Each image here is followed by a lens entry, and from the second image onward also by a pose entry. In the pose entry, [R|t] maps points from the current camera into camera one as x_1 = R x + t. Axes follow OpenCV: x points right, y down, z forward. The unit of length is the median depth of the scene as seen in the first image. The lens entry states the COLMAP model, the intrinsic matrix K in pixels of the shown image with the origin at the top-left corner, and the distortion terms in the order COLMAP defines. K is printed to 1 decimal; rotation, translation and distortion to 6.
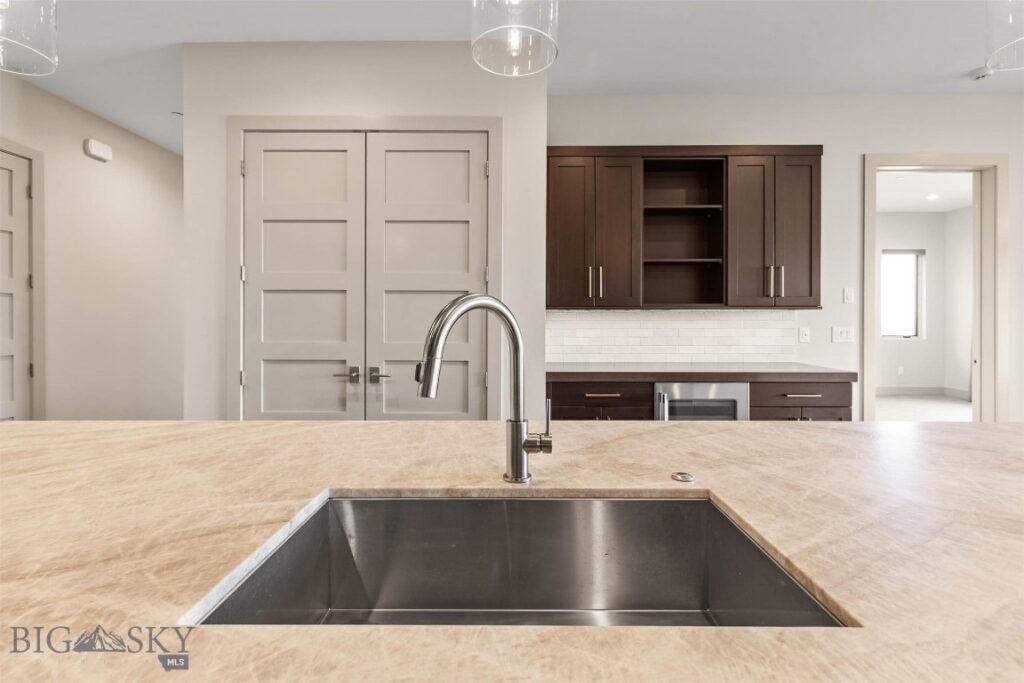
lens RADIAL K [[459.1, 0, 489.9], [0, 459.1, 317.3], [0, 0, 1]] dist [0.006196, -0.000255]
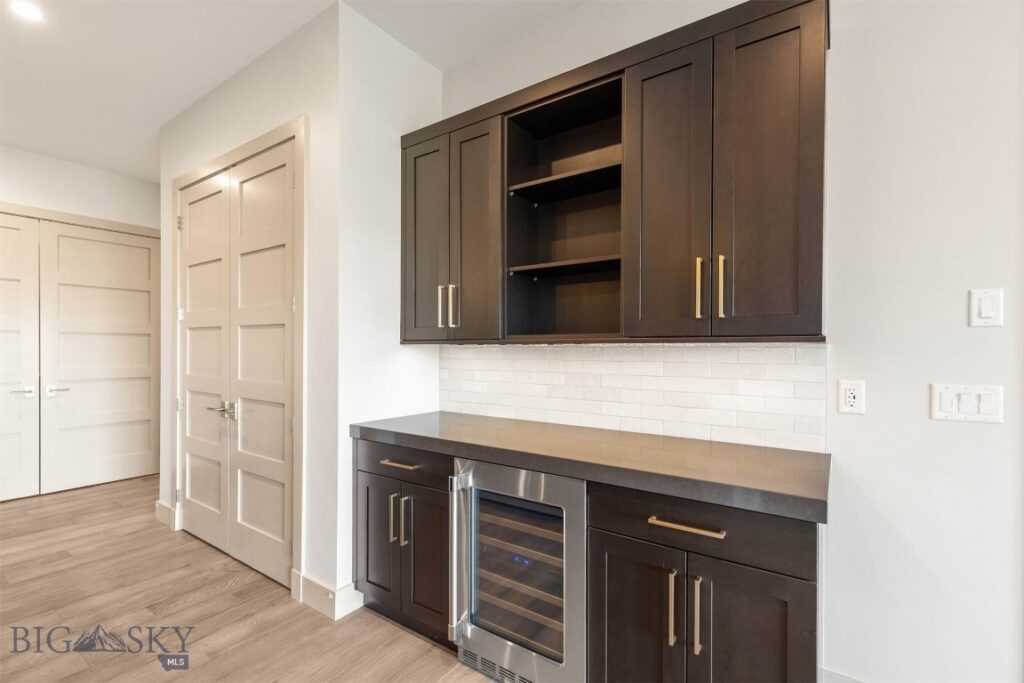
lens RADIAL K [[459.1, 0, 508.8], [0, 459.1, 347.0], [0, 0, 1]] dist [0.006196, -0.000255]
pose [[0.827359, 0.000679, -0.561672, 0.803592], [-0.001476, 0.999998, -0.000965, -0.013668], [0.561671, 0.001627, 0.827359, 0.515288]]
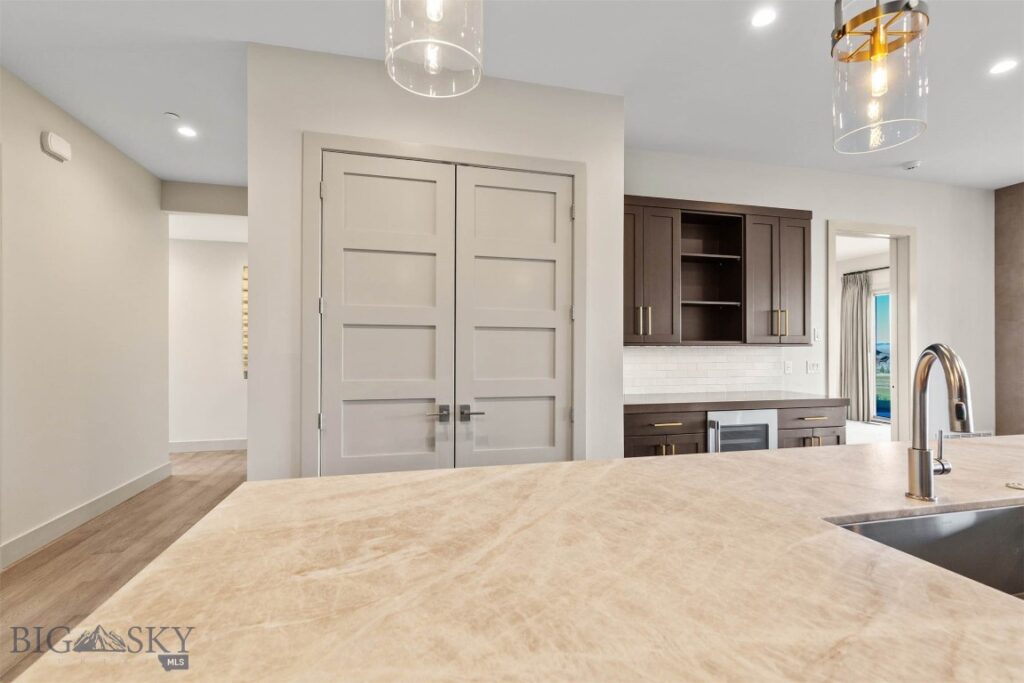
lens RADIAL K [[459.1, 0, 495.1], [0, 459.1, 344.9], [0, 0, 1]] dist [0.006196, -0.000255]
pose [[0.969463, 0.003535, 0.245214, -0.426197], [-0.001580, 0.999965, -0.008168, -0.011093], [-0.245234, 0.007531, 0.969435, 0.034694]]
